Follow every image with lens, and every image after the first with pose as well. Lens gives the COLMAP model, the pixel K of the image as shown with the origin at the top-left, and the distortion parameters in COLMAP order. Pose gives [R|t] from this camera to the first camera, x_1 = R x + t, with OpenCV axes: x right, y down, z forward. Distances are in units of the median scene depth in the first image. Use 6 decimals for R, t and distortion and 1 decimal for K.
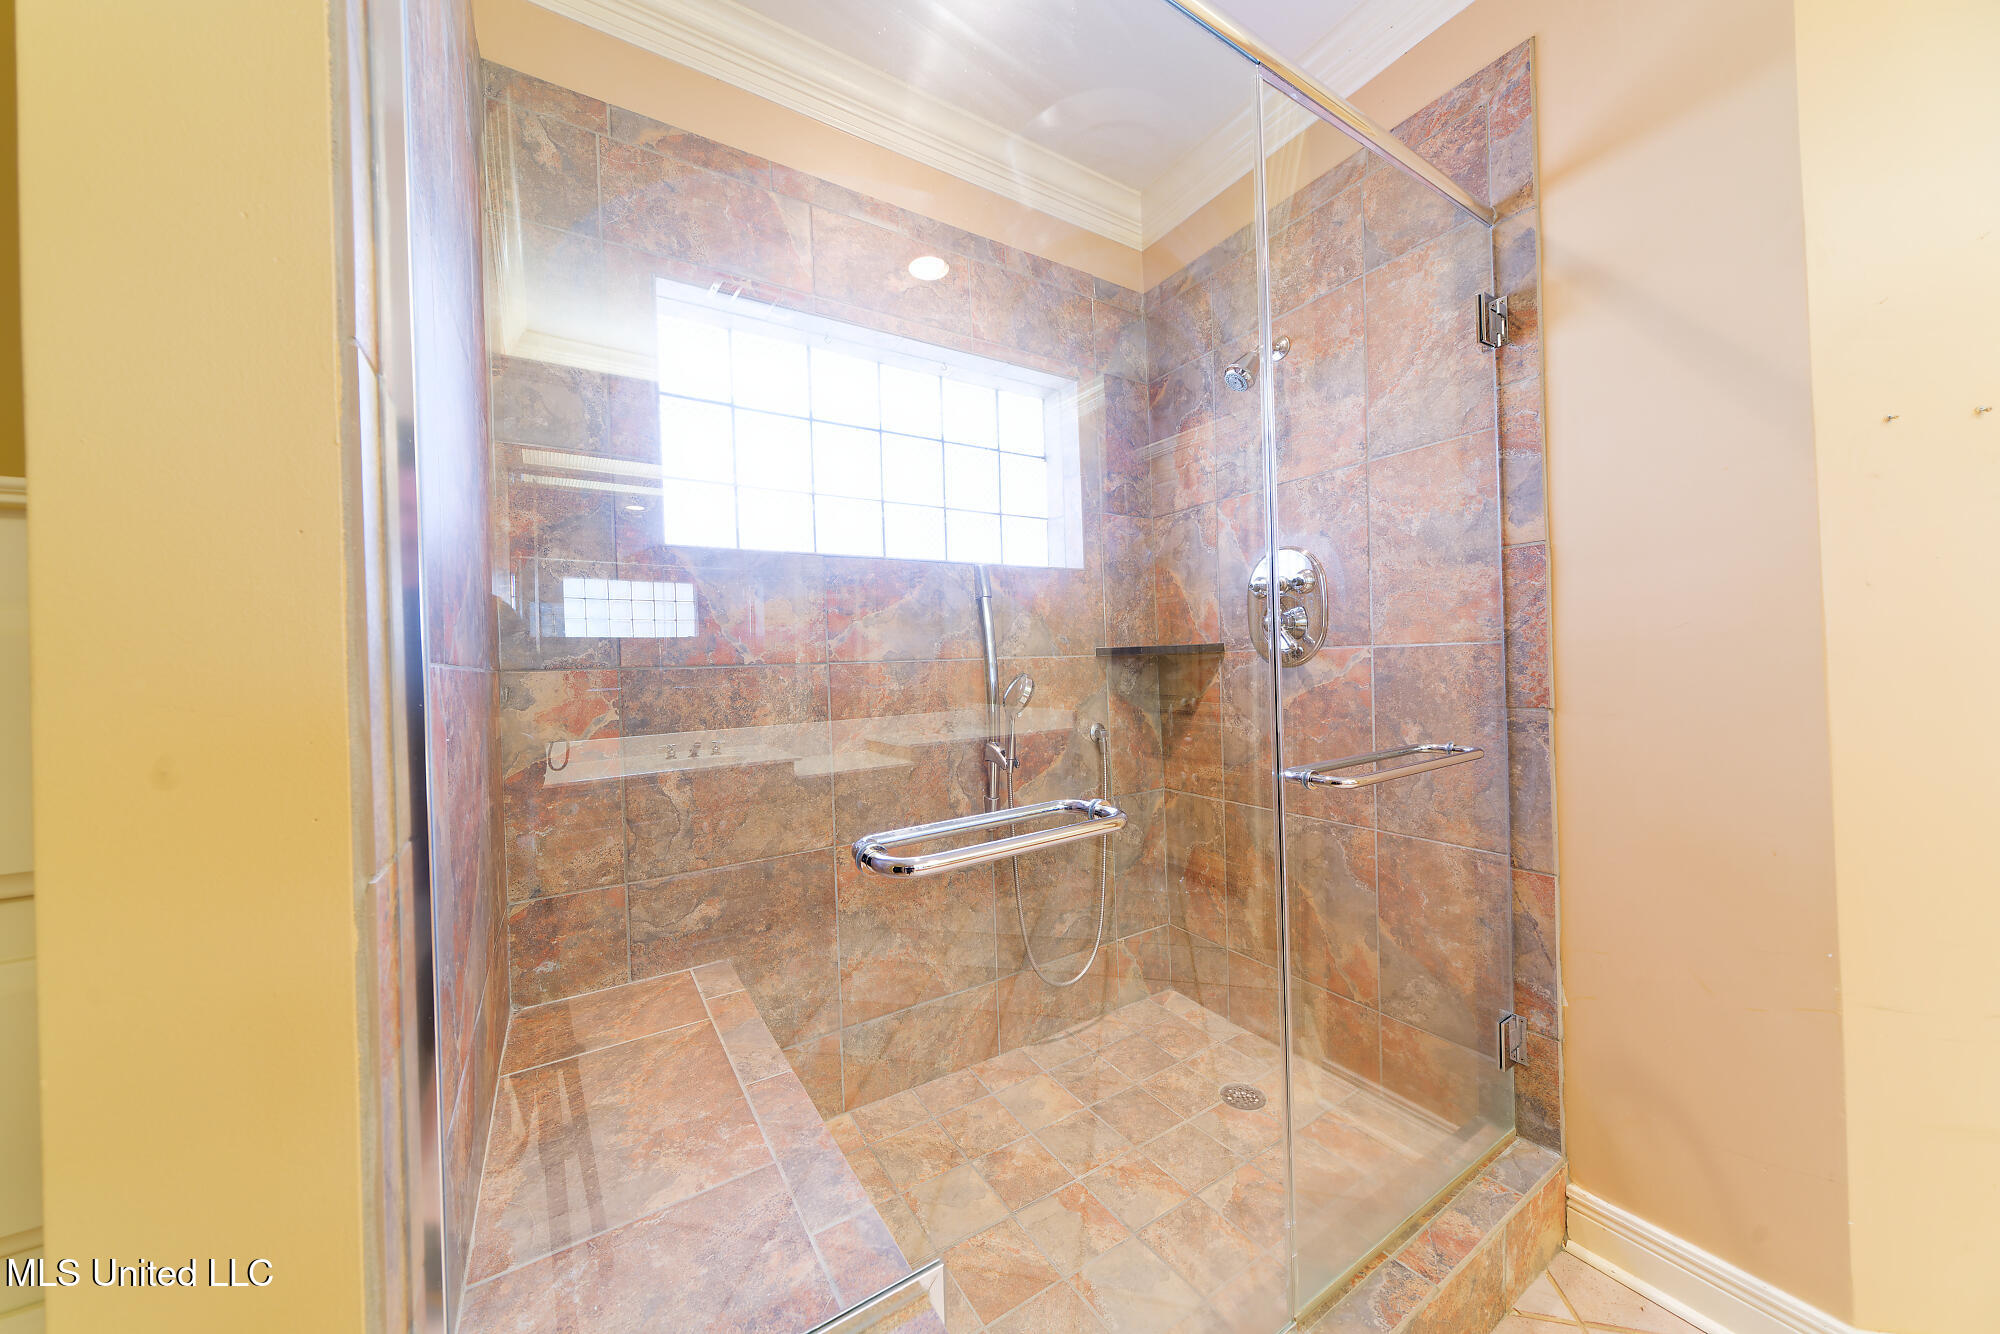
lens RADIAL K [[674.2, 0, 995.0], [0, 674.2, 669.8], [0, 0, 1]] dist [0.001978, -0.000543]
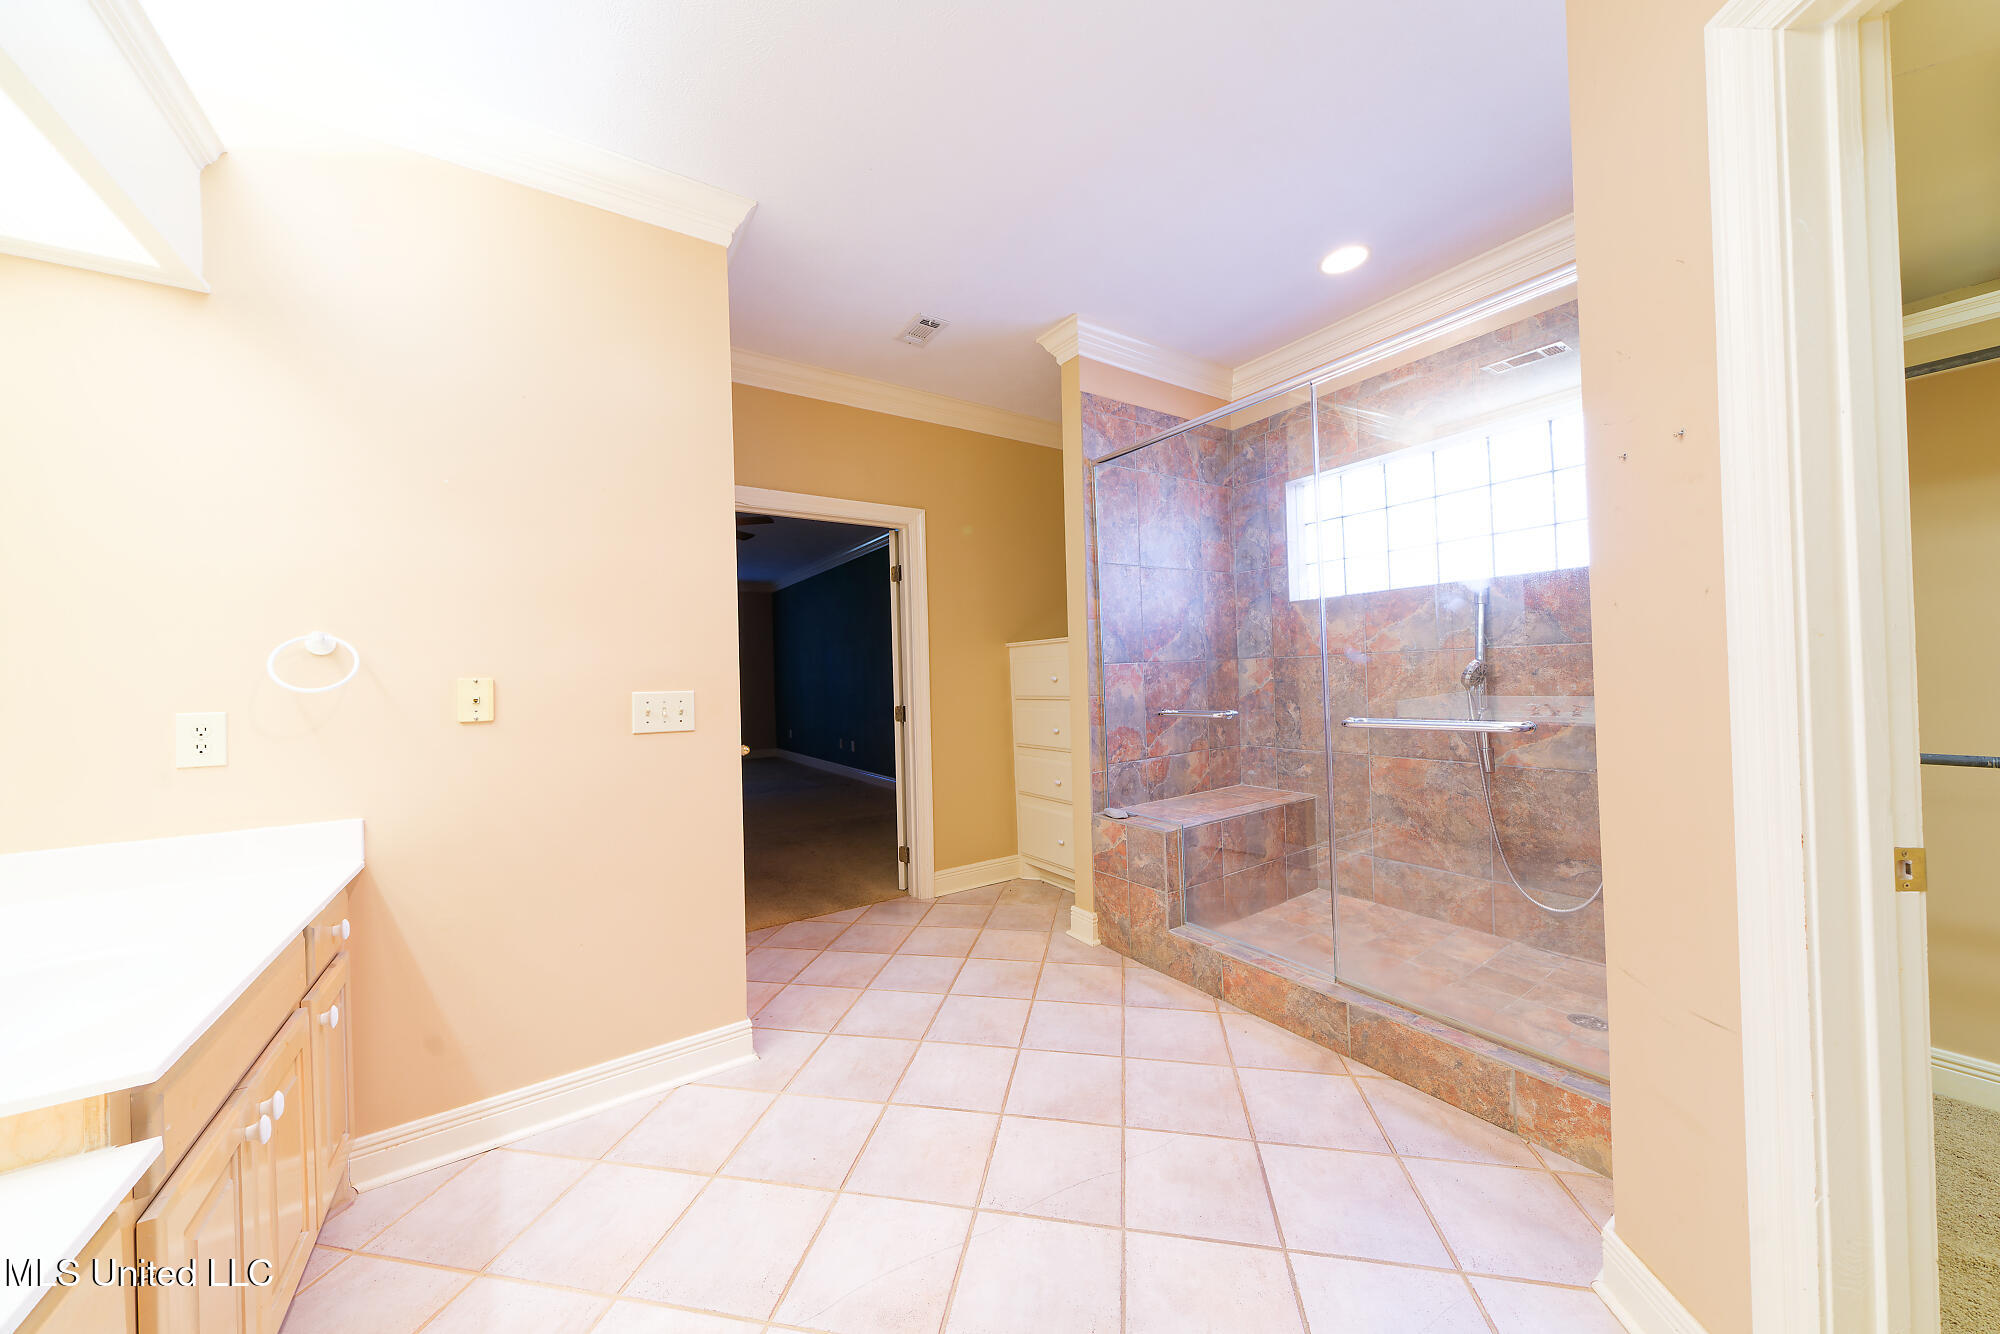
lens RADIAL K [[674.2, 0, 997.5], [0, 674.2, 665.7], [0, 0, 1]] dist [0.001978, -0.000543]
pose [[0.044351, 0.023012, -0.998751, 1.934107], [0.034432, 0.999106, 0.024549, -0.070589], [0.998422, -0.035477, 0.043519, -0.082440]]
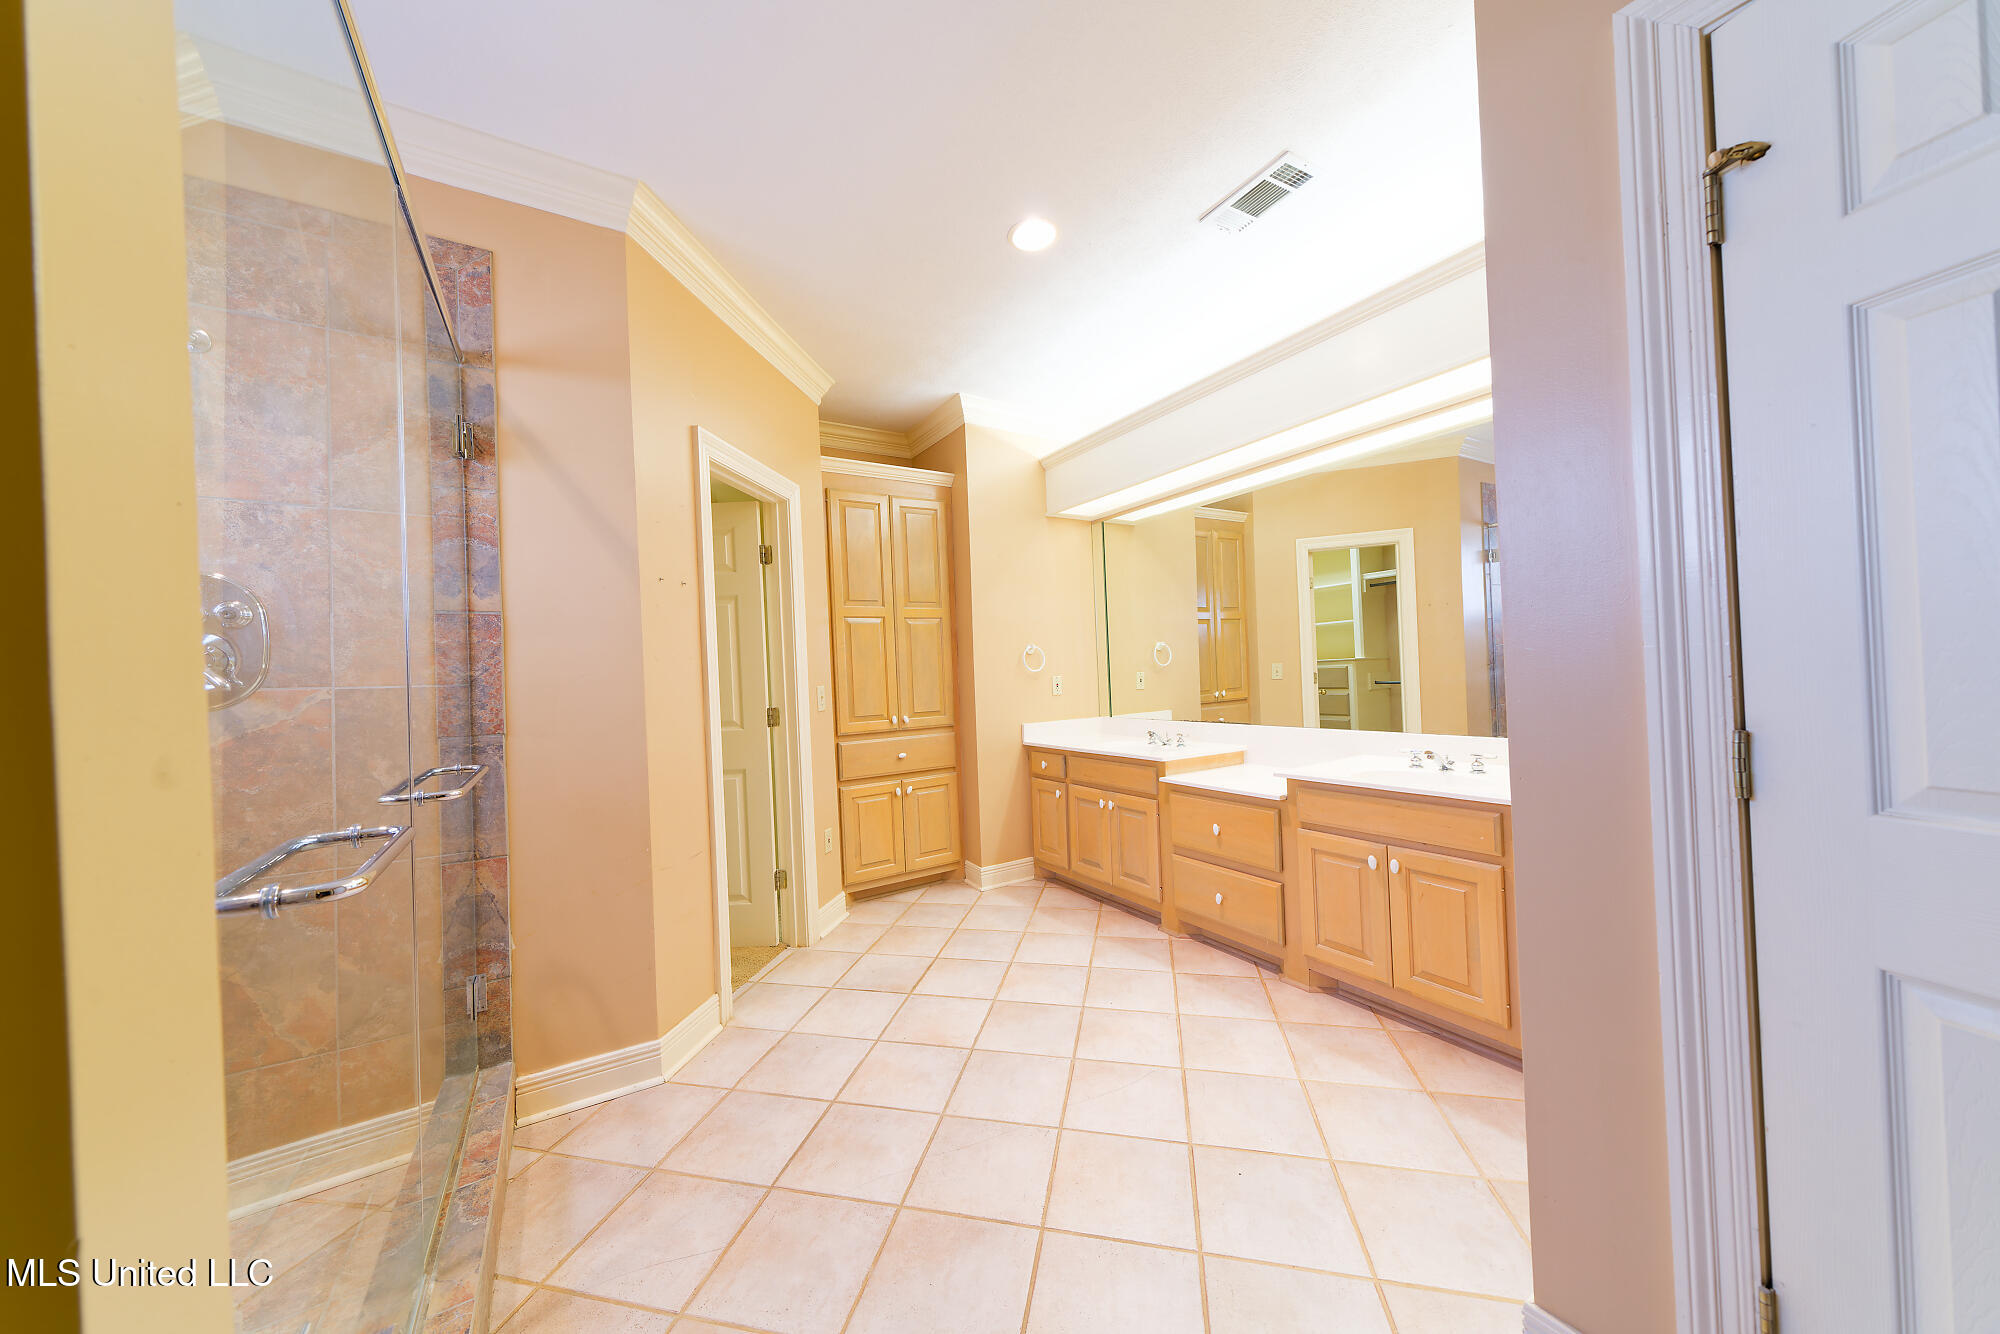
lens RADIAL K [[674.2, 0, 992.7], [0, 674.2, 670.1], [0, 0, 1]] dist [0.001978, -0.000543]
pose [[-0.004659, 0.041813, 0.999115, -0.544962], [0.037423, 0.998433, -0.041610, 0.021235], [-0.999289, 0.037196, -0.006216, 0.006852]]
